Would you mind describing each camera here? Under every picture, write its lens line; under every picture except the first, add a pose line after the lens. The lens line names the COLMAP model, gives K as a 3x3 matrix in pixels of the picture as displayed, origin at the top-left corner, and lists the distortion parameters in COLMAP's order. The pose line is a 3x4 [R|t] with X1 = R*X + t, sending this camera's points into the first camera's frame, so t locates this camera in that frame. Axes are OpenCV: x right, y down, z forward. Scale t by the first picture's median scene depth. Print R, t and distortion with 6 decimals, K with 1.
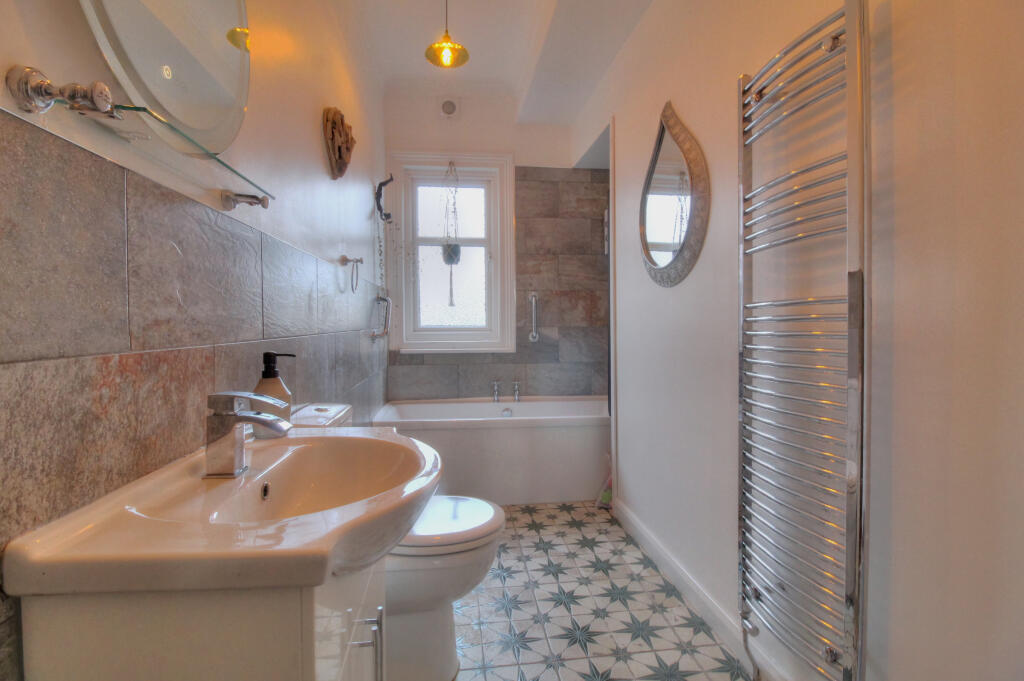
lens RADIAL K [[474.4, 0, 512.0], [0, 474.4, 340.5], [0, 0, 1]] dist [-0.003549, -0.000109]
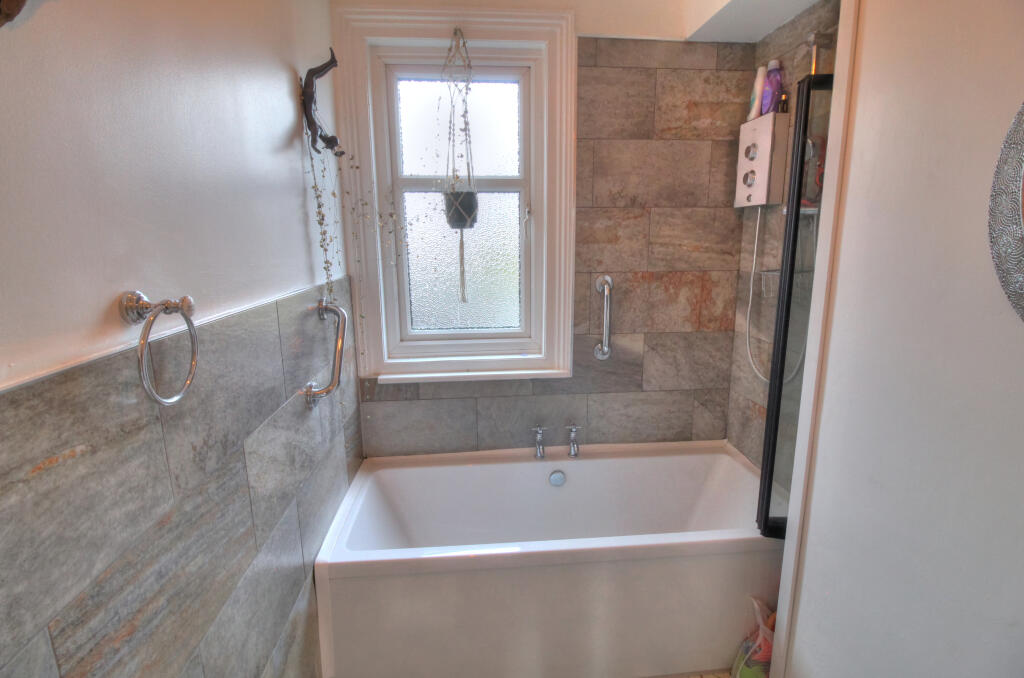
lens RADIAL K [[485.1, 0, 512.0], [0, 485.1, 339.0], [0, 0, 1]] dist [-0.001054, -0.000041]
pose [[0.999747, 0.000881, -0.022479, -0.053775], [0.002716, 0.987197, 0.159483, -0.119544], [0.022332, -0.159504, 0.986945, 0.403199]]
